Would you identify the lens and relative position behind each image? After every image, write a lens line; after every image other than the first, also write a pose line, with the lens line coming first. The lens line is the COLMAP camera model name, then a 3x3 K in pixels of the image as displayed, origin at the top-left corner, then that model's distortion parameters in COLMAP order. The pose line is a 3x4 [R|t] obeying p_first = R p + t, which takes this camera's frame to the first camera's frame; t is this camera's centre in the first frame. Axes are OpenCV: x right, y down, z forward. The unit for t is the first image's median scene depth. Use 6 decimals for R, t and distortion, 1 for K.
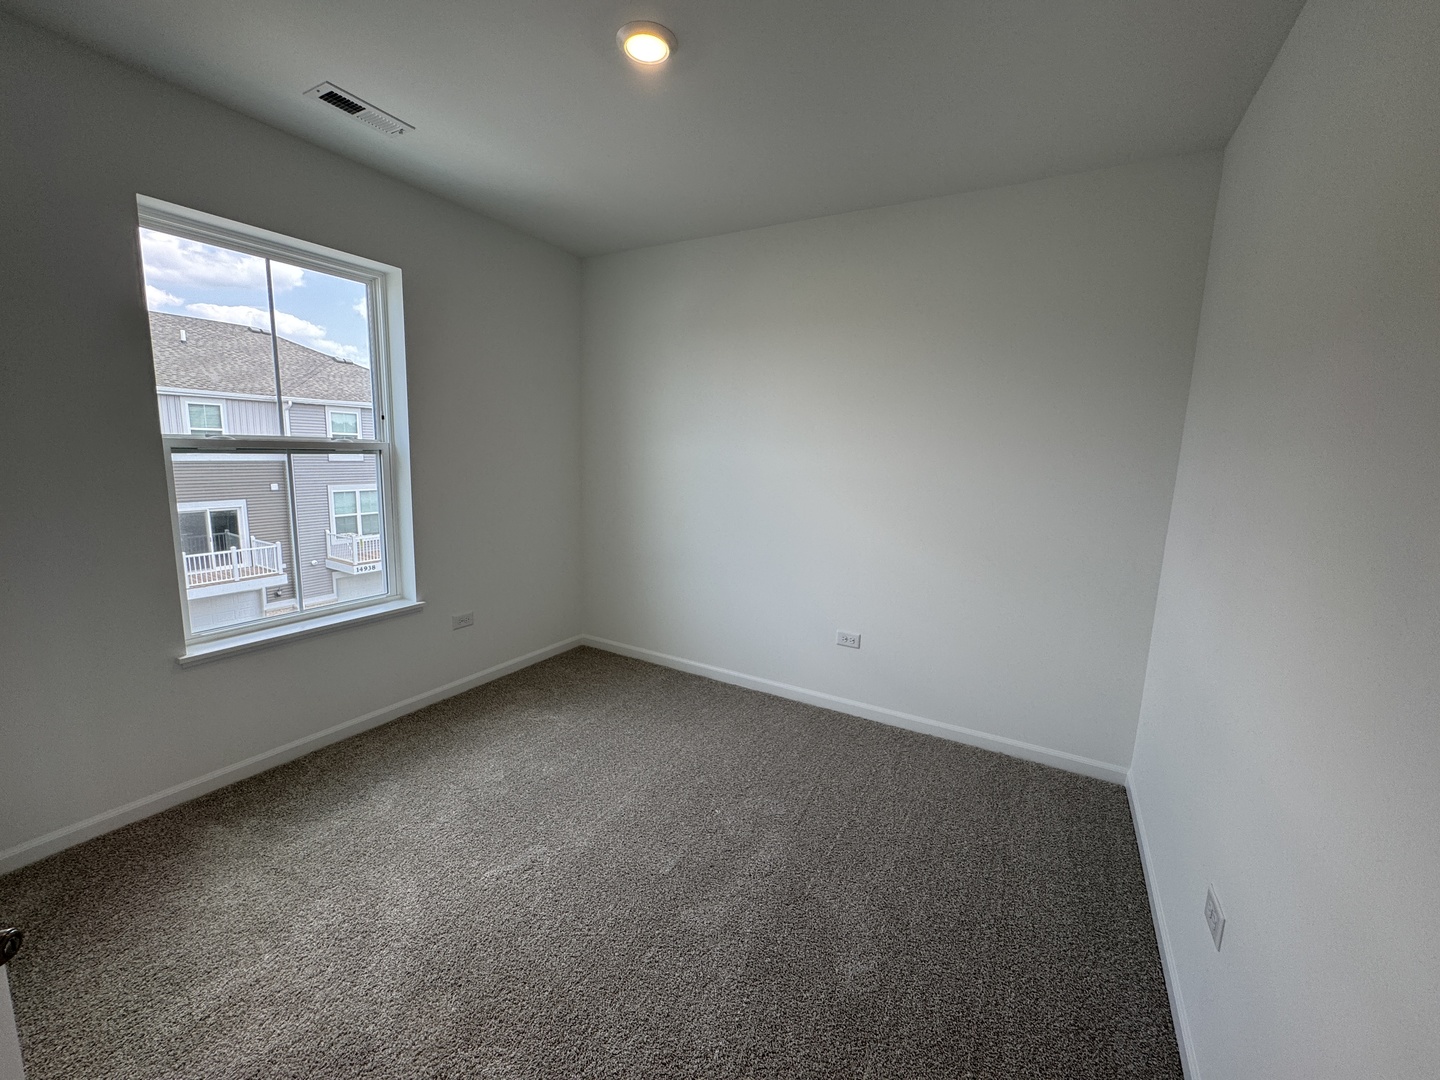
lens RADIAL K [[576.7, 0, 720.0], [0, 576.7, 540.0], [0, 0, 1]] dist [-0.001086, -0.000091]
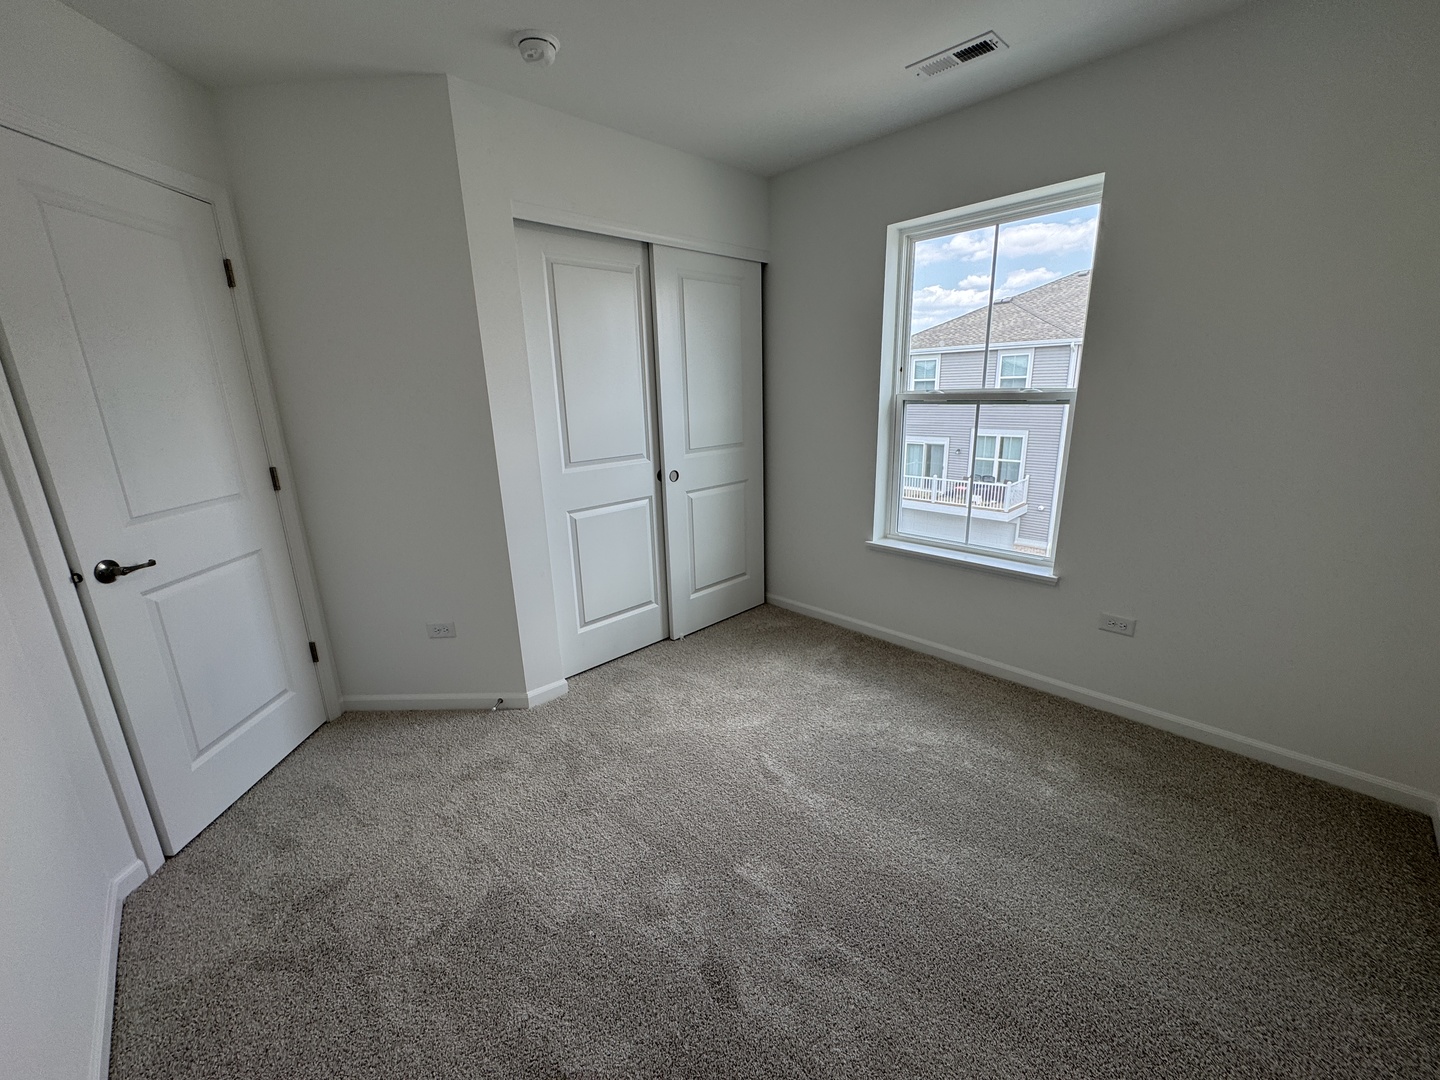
lens RADIAL K [[576.7, 0, 720.0], [0, 576.7, 540.0], [0, 0, 1]] dist [-0.001086, -0.000091]
pose [[-0.280394, 0.226049, -0.932889, 0.505047], [-0.132352, 0.953488, 0.270821, -0.135800], [0.950717, 0.199406, -0.237434, 0.837274]]
